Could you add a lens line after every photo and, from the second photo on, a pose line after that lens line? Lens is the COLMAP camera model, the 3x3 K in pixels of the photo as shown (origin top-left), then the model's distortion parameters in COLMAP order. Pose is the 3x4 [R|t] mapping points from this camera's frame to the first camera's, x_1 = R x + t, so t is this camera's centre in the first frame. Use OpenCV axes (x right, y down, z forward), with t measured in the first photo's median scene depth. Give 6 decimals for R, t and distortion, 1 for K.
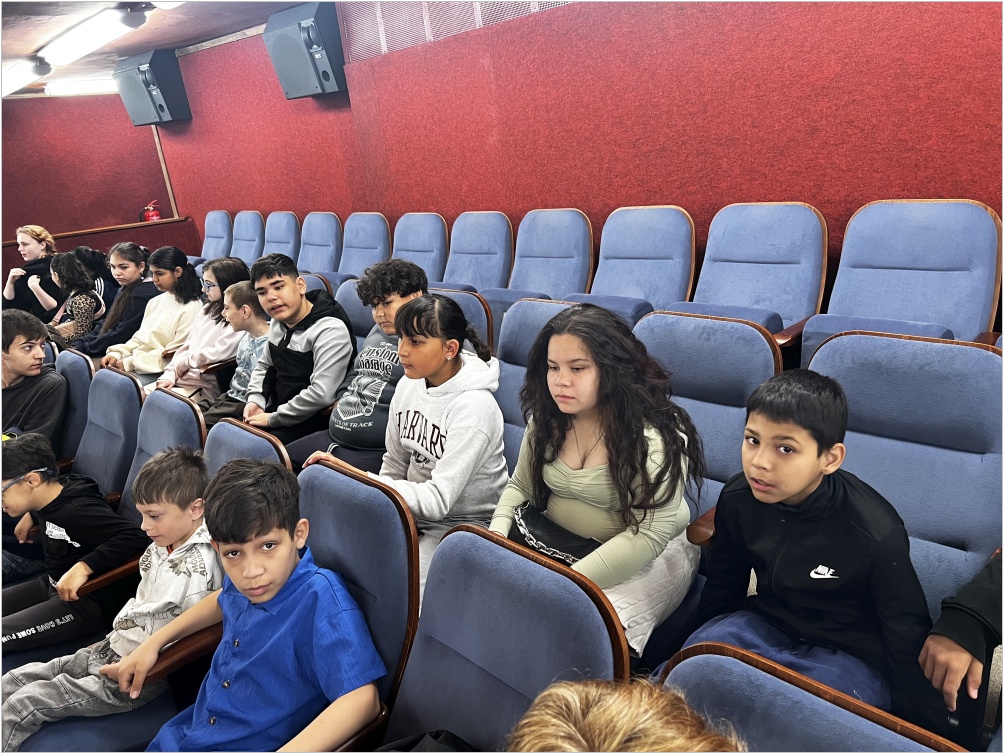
lens RADIAL K [[800.1, 0, 502.0], [0, 800.1, 377.0], [0, 0, 1]] dist [0.052080, -0.063054]
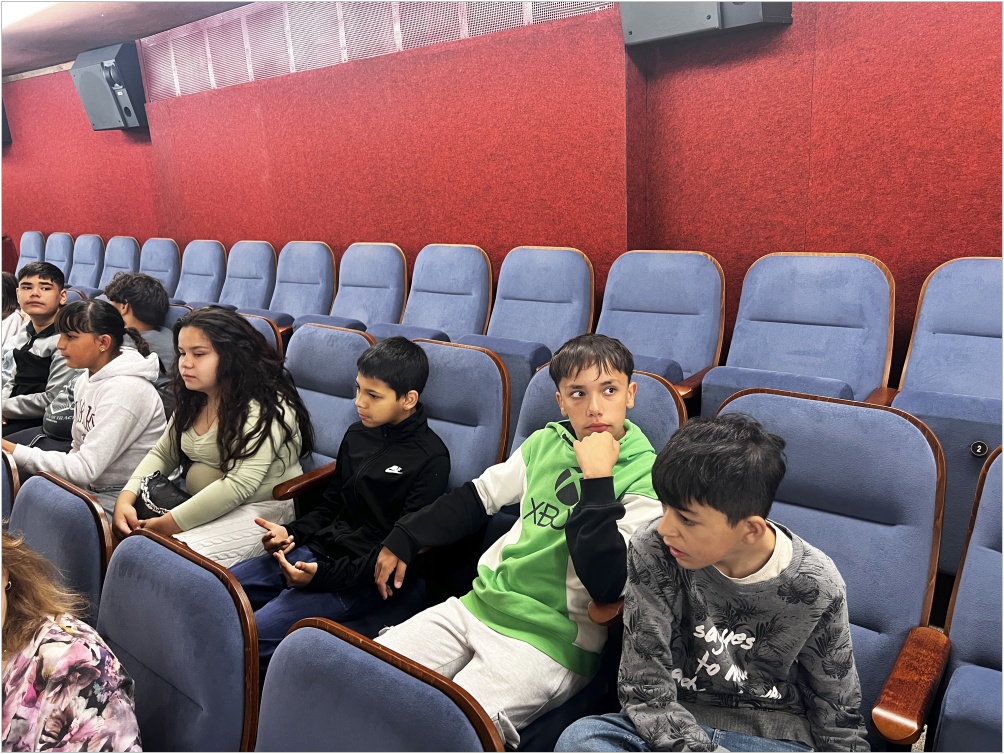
lens RADIAL K [[800.1, 0, 502.0], [0, 800.1, 377.0], [0, 0, 1]] dist [0.052080, -0.063054]
pose [[0.992607, 0.029103, 0.117829, 0.213059], [-0.023156, 0.998403, -0.051529, 0.035196], [-0.119140, 0.048419, 0.991696, -0.157954]]
